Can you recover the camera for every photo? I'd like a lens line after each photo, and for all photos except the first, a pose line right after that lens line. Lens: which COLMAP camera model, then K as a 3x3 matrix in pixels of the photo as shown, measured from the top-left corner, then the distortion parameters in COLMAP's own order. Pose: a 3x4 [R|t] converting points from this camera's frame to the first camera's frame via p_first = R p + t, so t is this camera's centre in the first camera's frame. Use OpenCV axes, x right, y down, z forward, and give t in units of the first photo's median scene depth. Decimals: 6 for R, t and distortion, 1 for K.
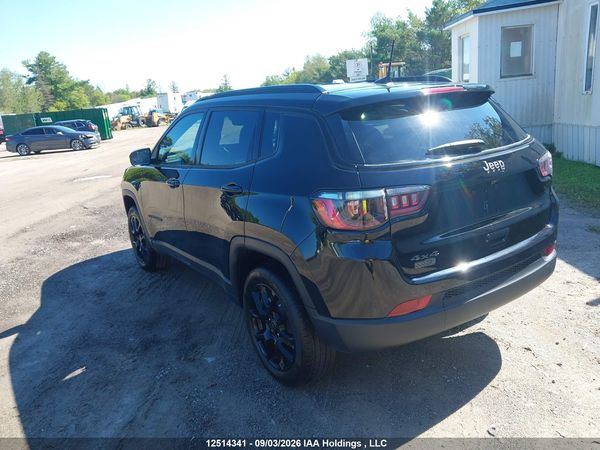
lens RADIAL K [[476.0, 0, 291.5], [0, 476.0, 225.9], [0, 0, 1]] dist [0.020077, -0.005389]
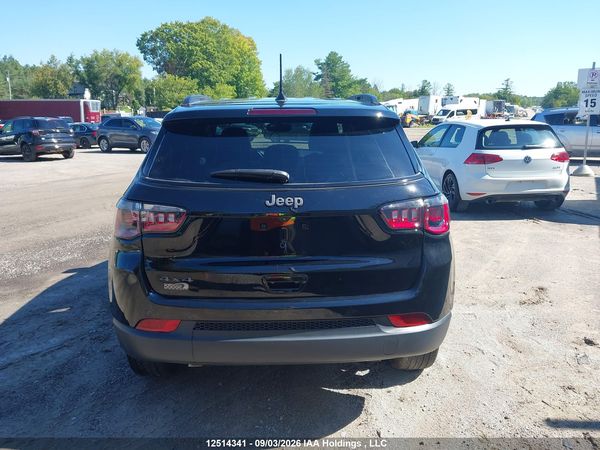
lens RADIAL K [[476.0, 0, 289.4], [0, 476.0, 228.1], [0, 0, 1]] dist [0.020077, -0.005389]
pose [[0.849733, 0.196636, -0.489171, 0.210470], [-0.195269, 0.979238, 0.054434, -0.030822], [0.489718, 0.049266, 0.870488, 0.059342]]
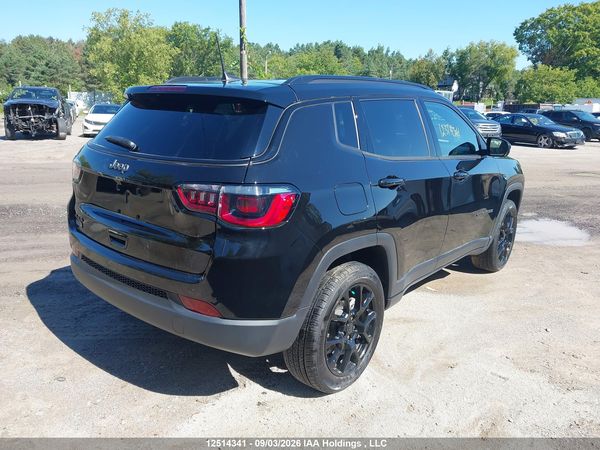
lens RADIAL K [[476.0, 0, 297.1], [0, 476.0, 225.5], [0, 0, 1]] dist [0.020077, -0.005389]
pose [[0.263633, 0.331887, -0.905731, 0.356622], [-0.300662, 0.920445, 0.249765, -0.090058], [0.916569, 0.206473, 0.342446, 0.246940]]
